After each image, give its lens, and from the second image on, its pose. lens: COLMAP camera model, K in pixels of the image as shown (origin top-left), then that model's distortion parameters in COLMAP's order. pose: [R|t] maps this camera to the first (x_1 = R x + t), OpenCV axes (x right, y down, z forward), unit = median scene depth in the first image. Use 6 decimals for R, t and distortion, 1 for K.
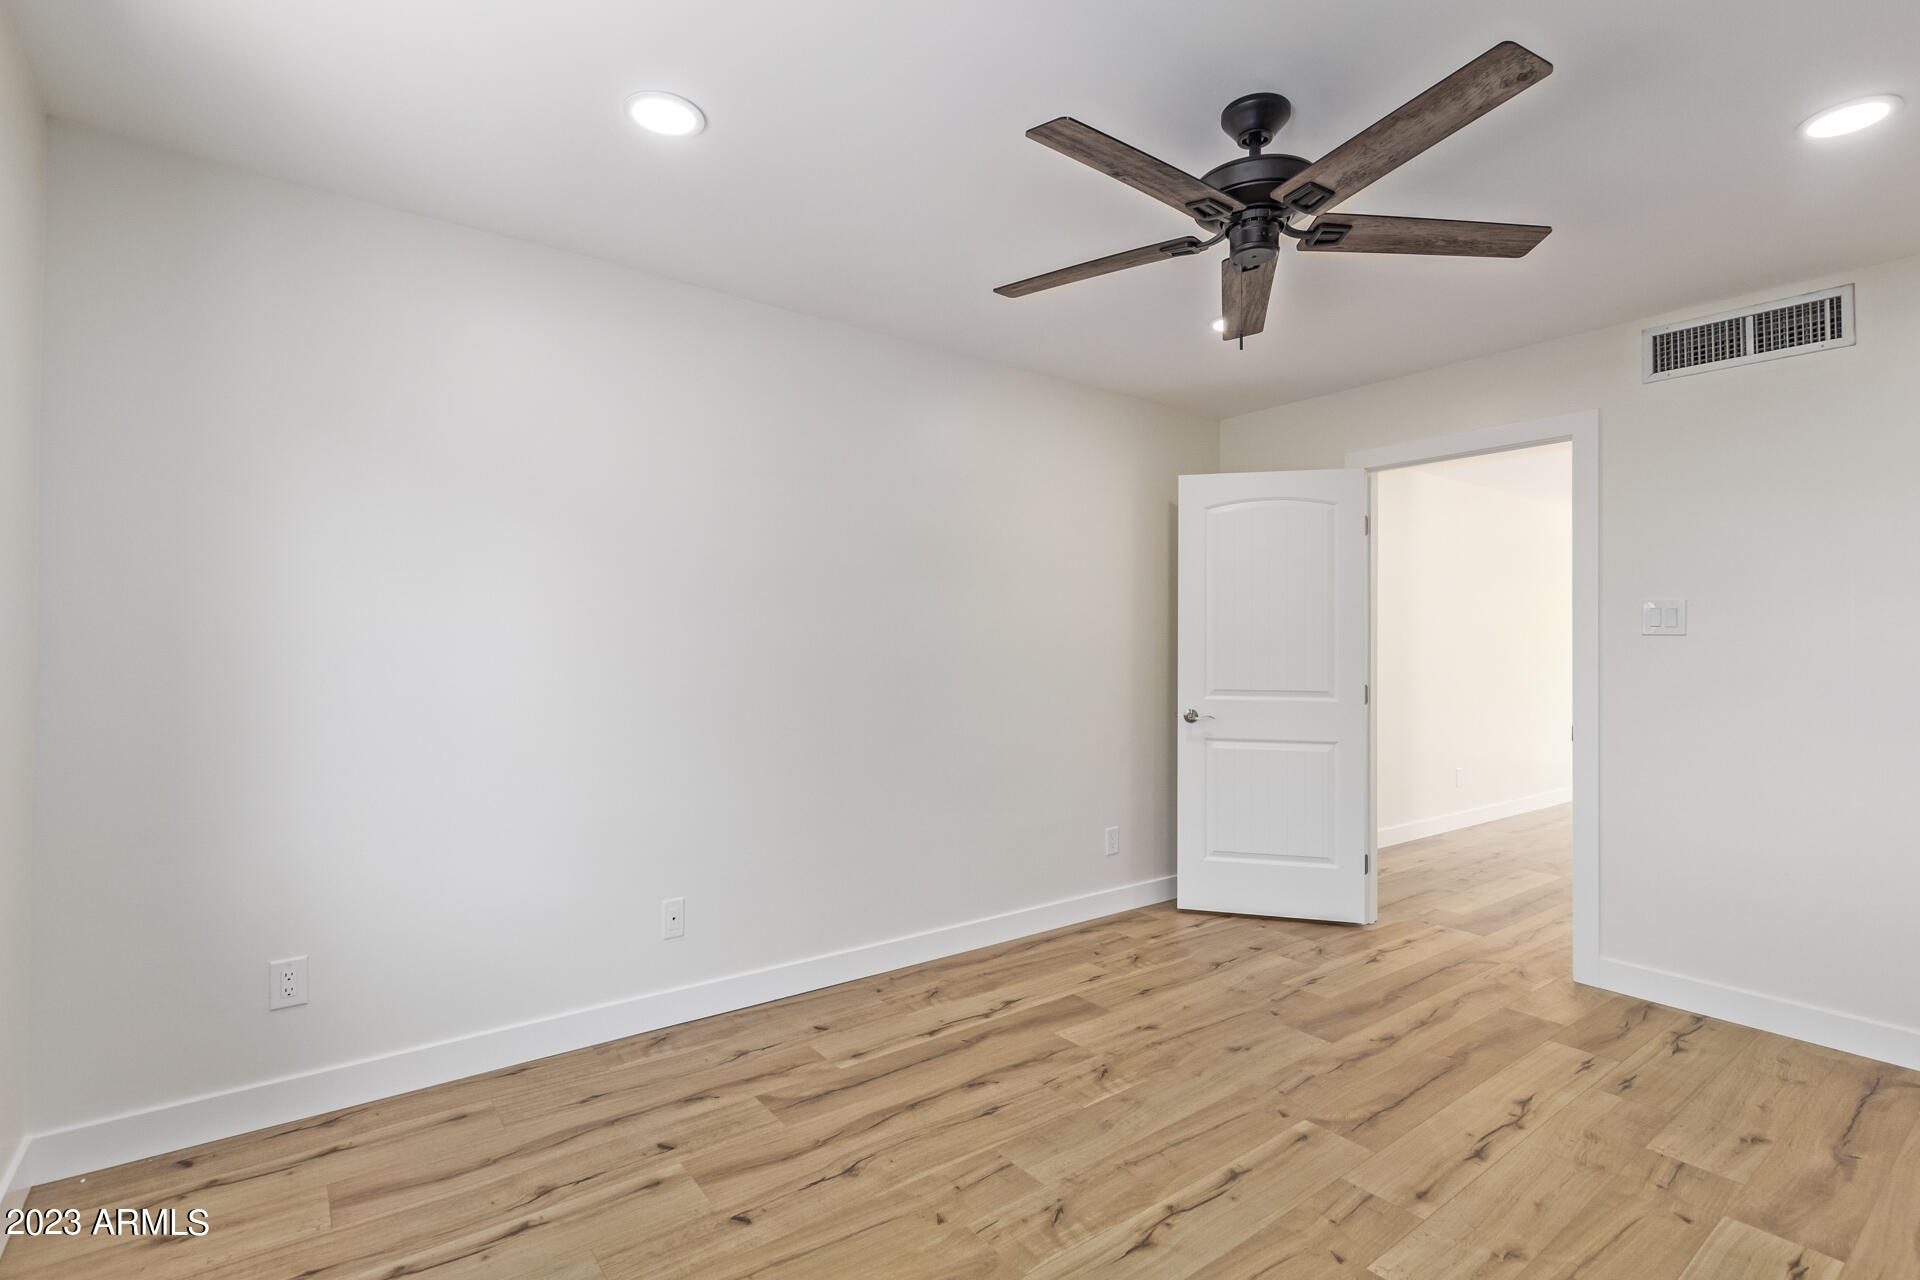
lens RADIAL K [[896.1, 0, 957.3], [0, 896.1, 641.9], [0, 0, 1]] dist [0.012316, -0.004887]
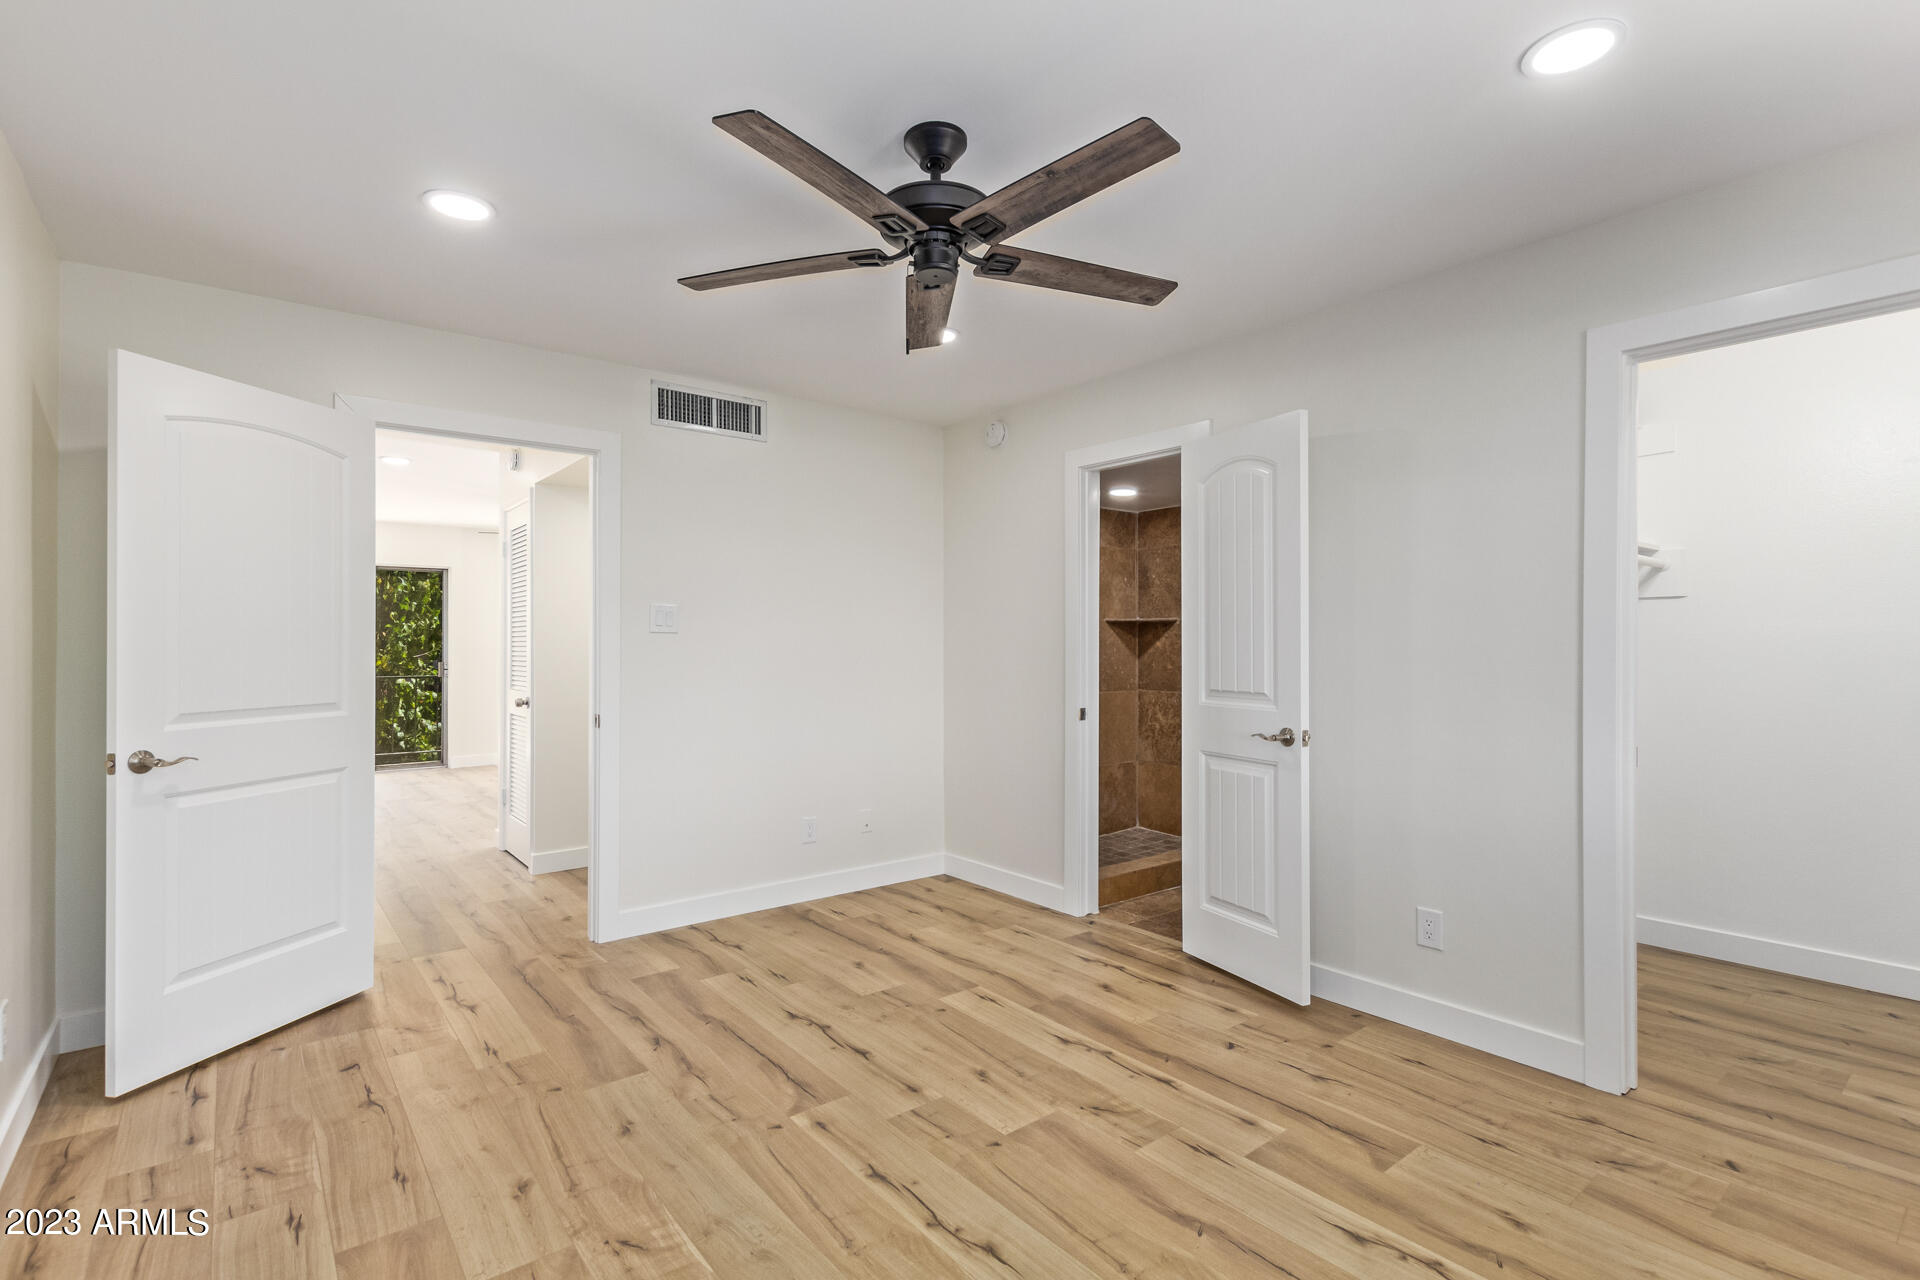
lens RADIAL K [[896.1, 0, 957.3], [0, 896.1, 641.9], [0, 0, 1]] dist [0.012316, -0.004887]
pose [[-0.020492, -0.005281, 0.999776, -0.500718], [-0.003480, 0.999980, 0.005210, -0.002282], [-0.999784, -0.003372, -0.020510, 0.682189]]
